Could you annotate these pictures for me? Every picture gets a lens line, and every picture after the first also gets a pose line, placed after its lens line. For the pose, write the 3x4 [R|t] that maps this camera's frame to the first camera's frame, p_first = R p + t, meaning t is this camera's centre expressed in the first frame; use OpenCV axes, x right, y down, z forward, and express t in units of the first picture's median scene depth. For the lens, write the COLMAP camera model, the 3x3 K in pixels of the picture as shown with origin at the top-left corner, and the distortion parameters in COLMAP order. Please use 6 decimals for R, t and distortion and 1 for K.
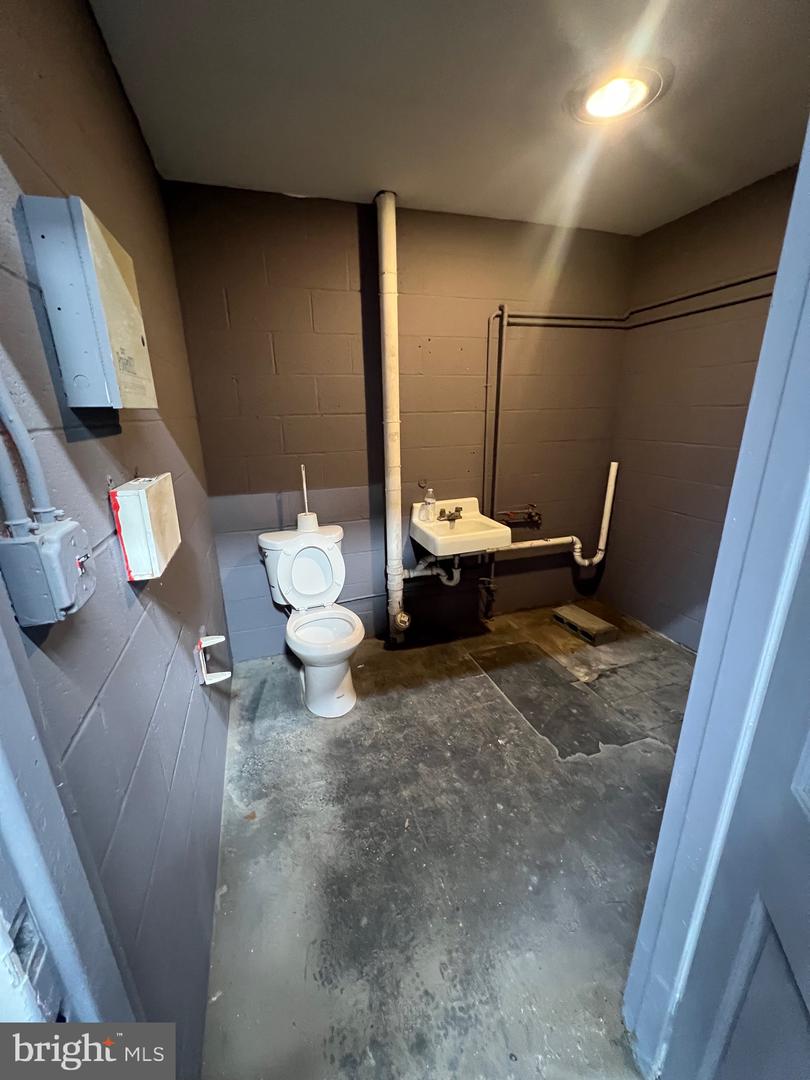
lens RADIAL K [[430.2, 0, 403.6], [0, 430.2, 540.9], [0, 0, 1]] dist [-0.000764, -0.000228]
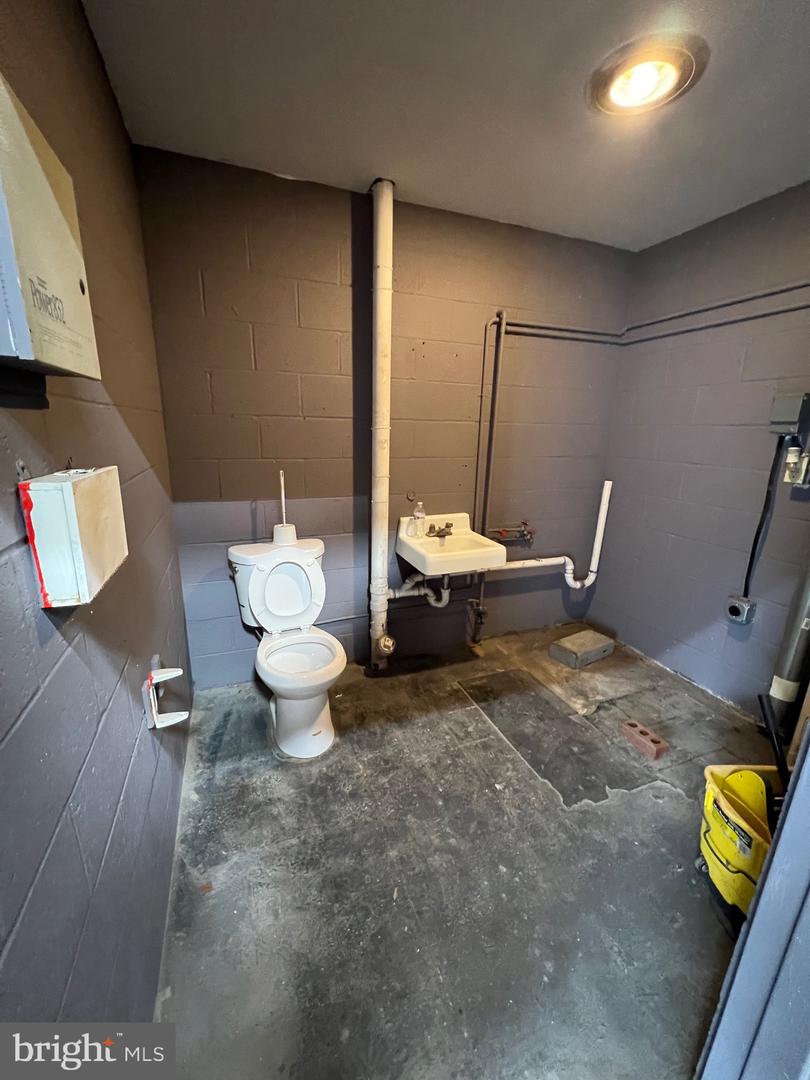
lens RADIAL K [[430.2, 0, 403.2], [0, 430.2, 540.6], [0, 0, 1]] dist [-0.000764, -0.000228]
pose [[0.997847, 0.025492, 0.060433, -0.036038], [-0.023209, 0.999001, -0.038185, -0.002762], [-0.061346, 0.036701, 0.997442, 0.103908]]
